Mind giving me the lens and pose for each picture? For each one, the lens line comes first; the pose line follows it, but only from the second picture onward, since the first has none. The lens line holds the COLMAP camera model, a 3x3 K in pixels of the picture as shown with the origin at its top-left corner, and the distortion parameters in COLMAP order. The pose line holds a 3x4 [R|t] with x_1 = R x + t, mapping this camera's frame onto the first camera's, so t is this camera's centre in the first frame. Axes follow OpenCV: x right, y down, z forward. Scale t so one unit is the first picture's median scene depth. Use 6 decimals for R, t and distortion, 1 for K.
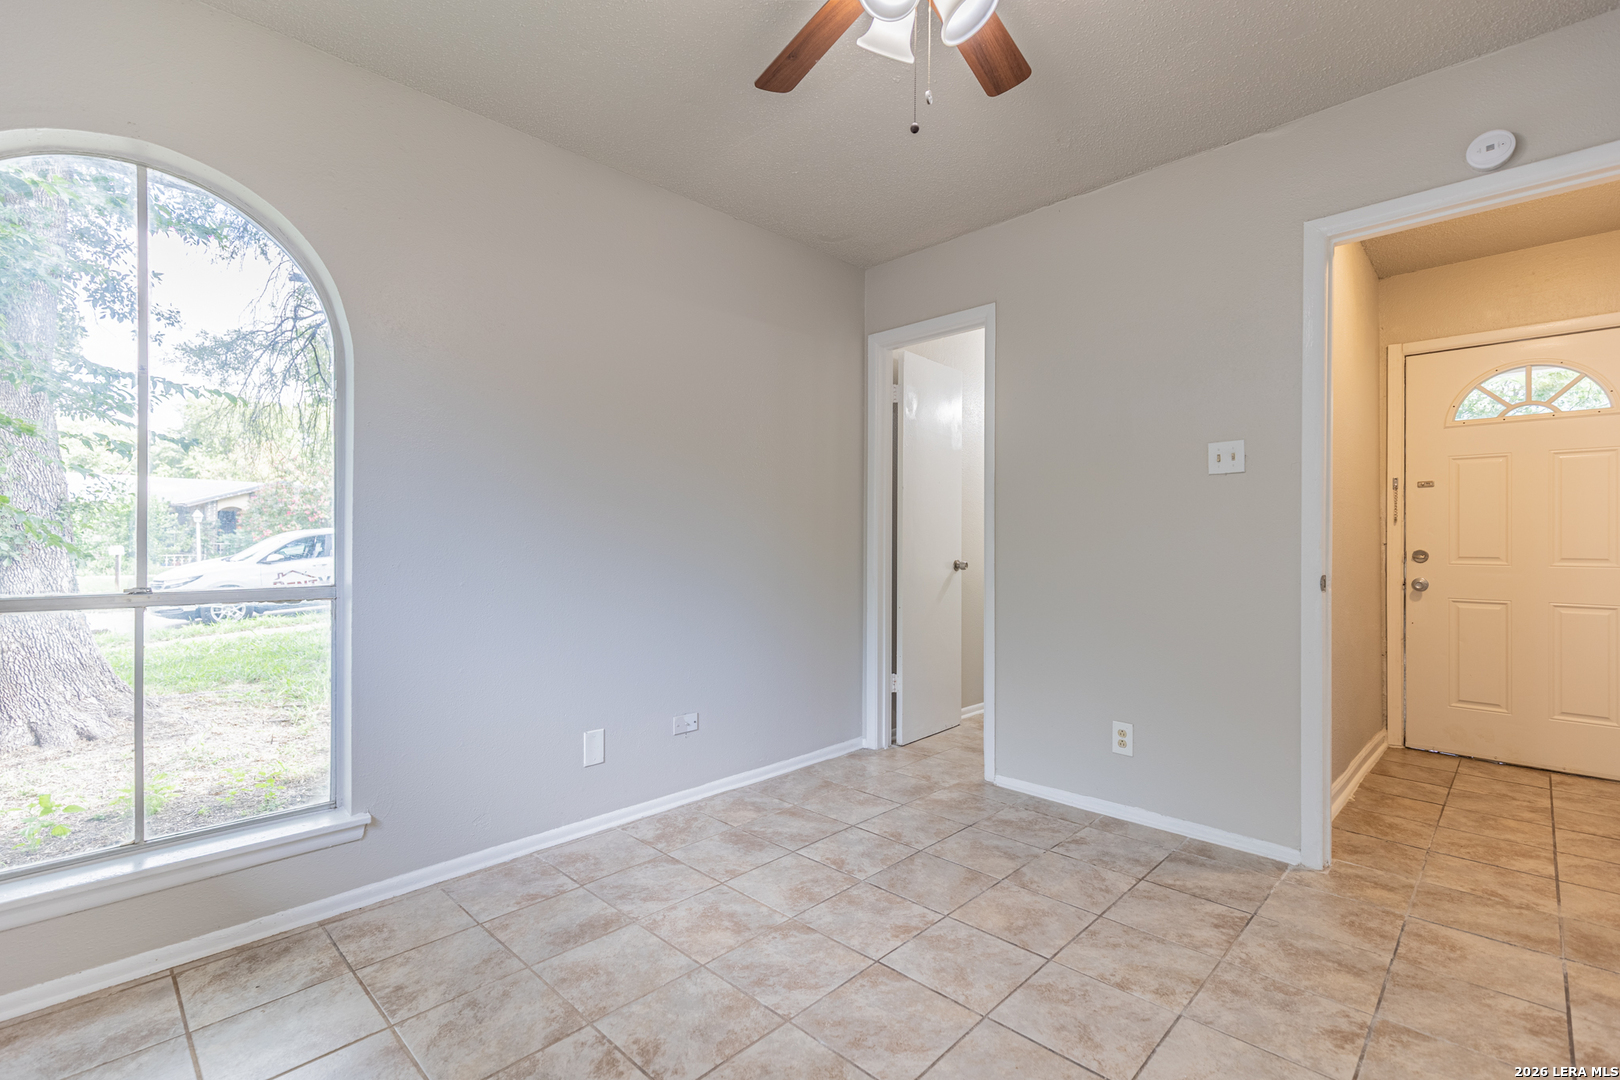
lens RADIAL K [[726.9, 0, 819.6], [0, 726.9, 542.5], [0, 0, 1]] dist [0.006648, -0.000577]
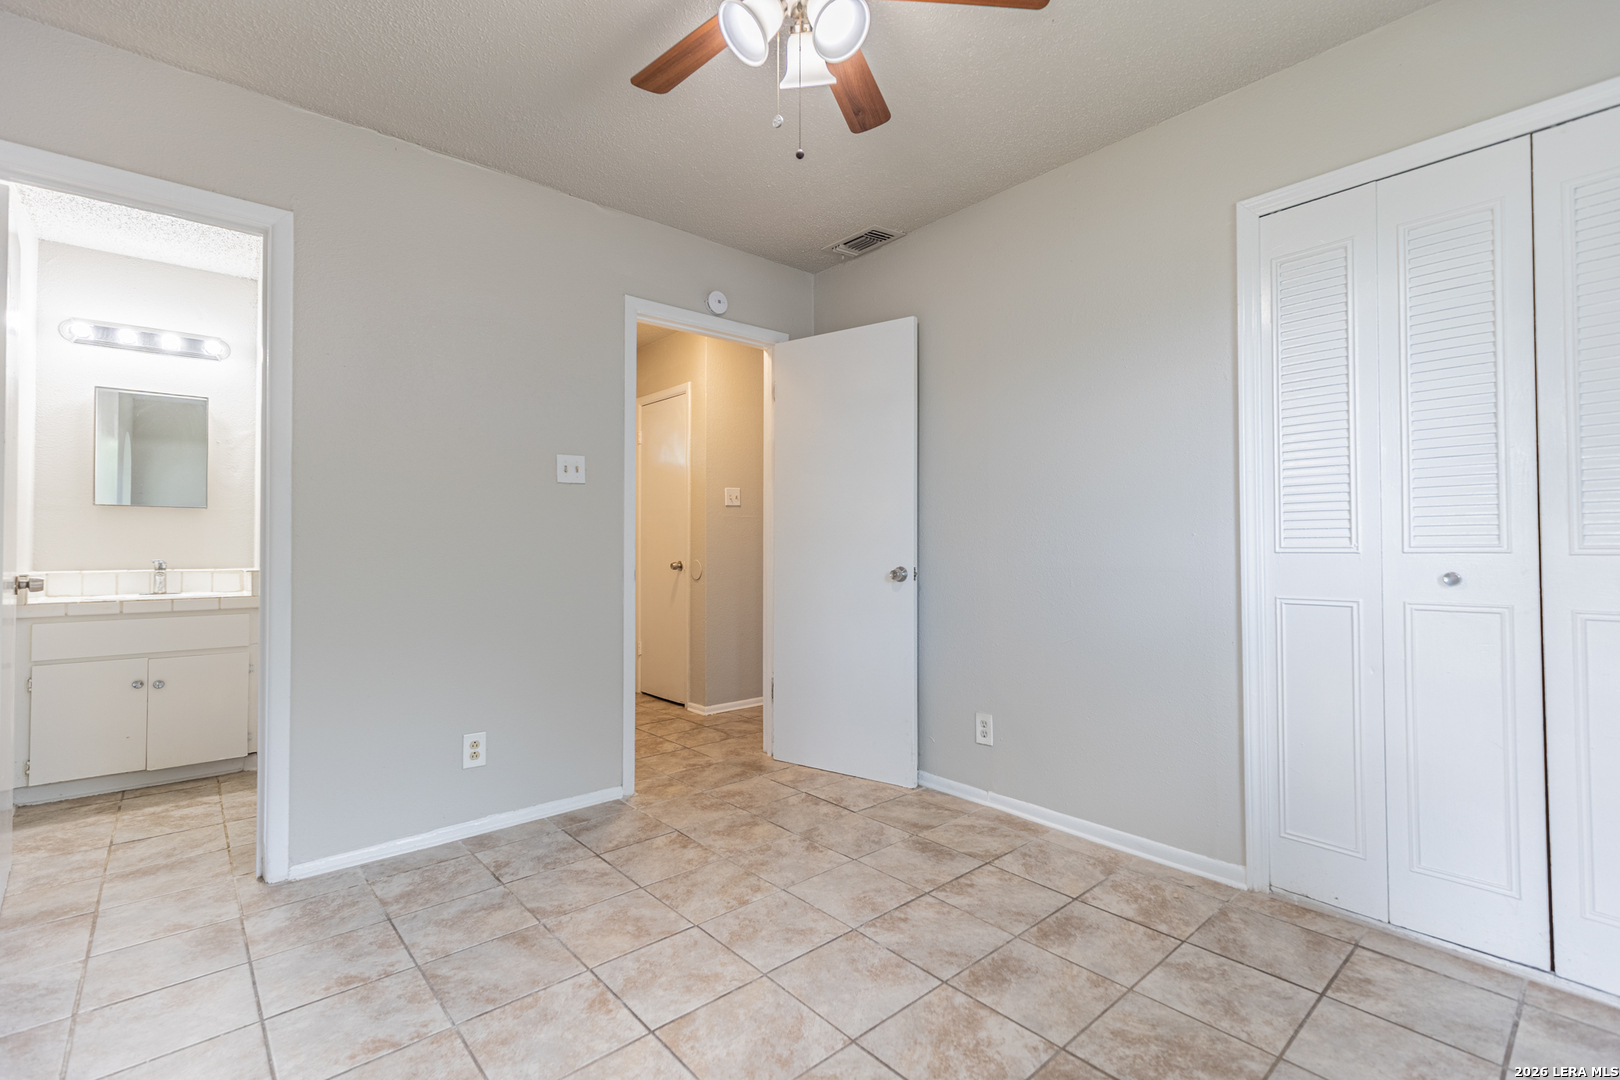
lens RADIAL K [[726.9, 0, 813.8], [0, 726.9, 538.1], [0, 0, 1]] dist [0.006648, -0.000577]
pose [[0.078959, 0.006874, 0.996854, -0.599864], [0.003655, 0.999968, -0.007185, 0.001225], [-0.996871, 0.004211, 0.078931, 0.580728]]
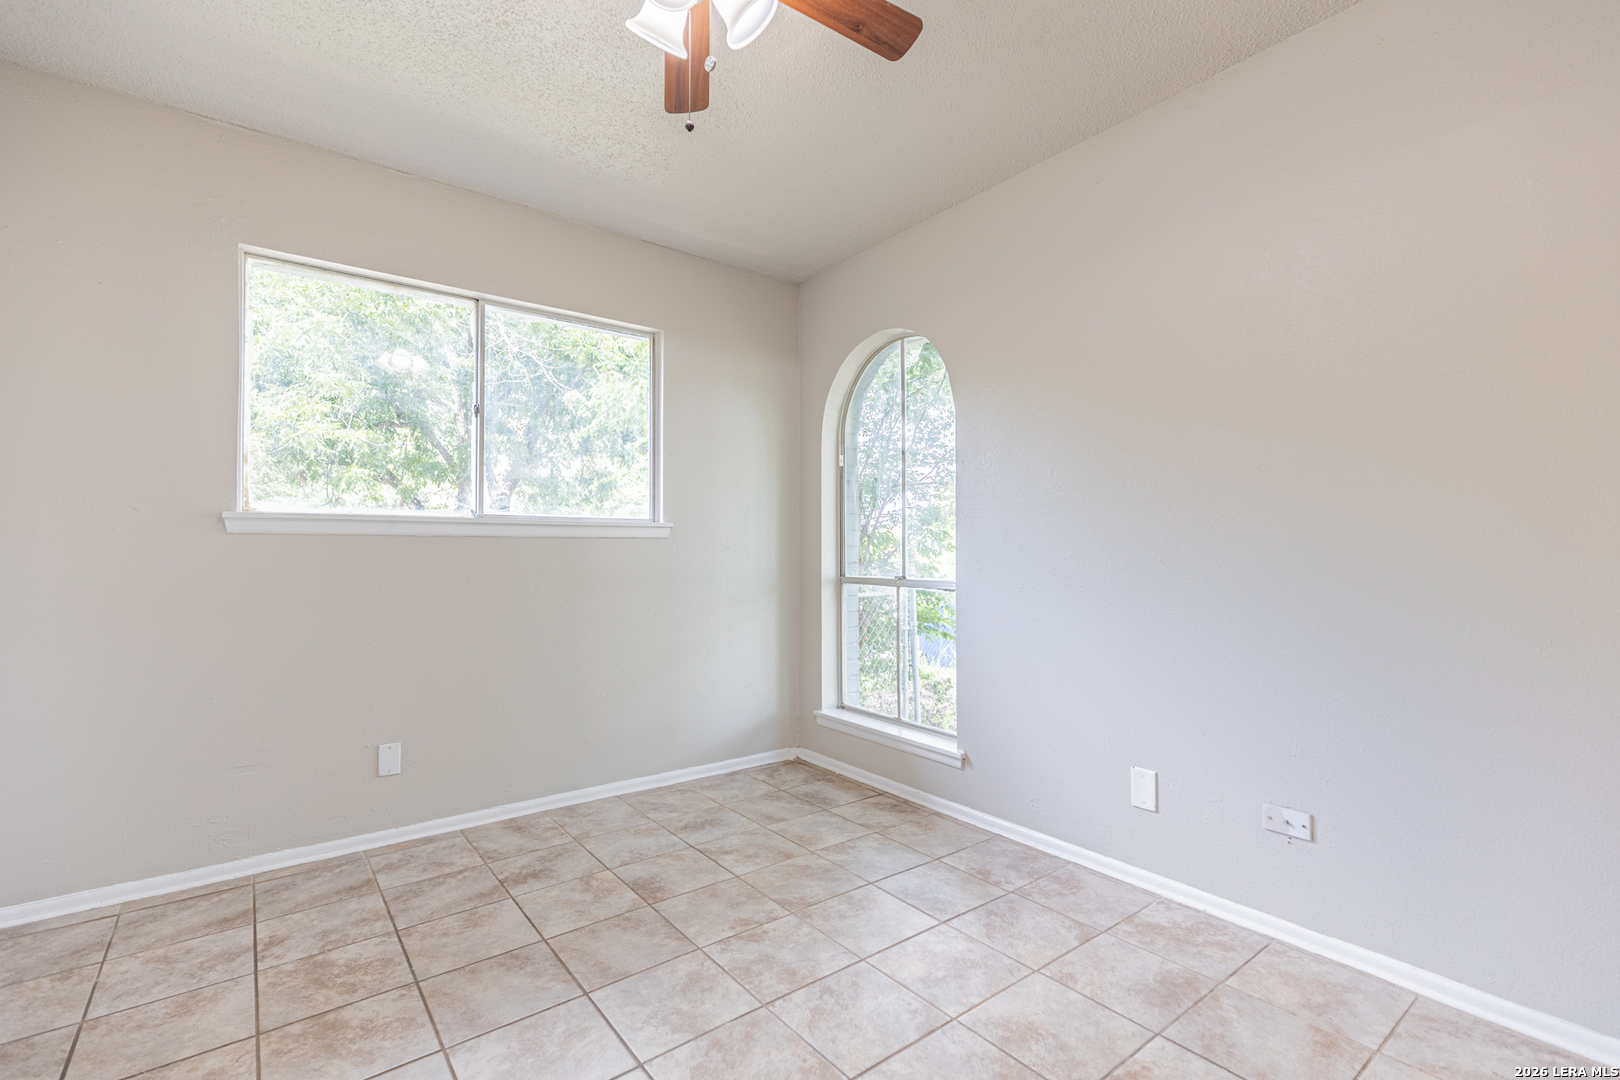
lens RADIAL K [[726.9, 0, 815.0], [0, 726.9, 538.3], [0, 0, 1]] dist [0.006648, -0.000577]
pose [[-0.141029, -0.014604, -0.989898, 0.691270], [0.002647, 0.999882, -0.015128, -0.003231], [0.990002, -0.004754, -0.140974, 0.844887]]
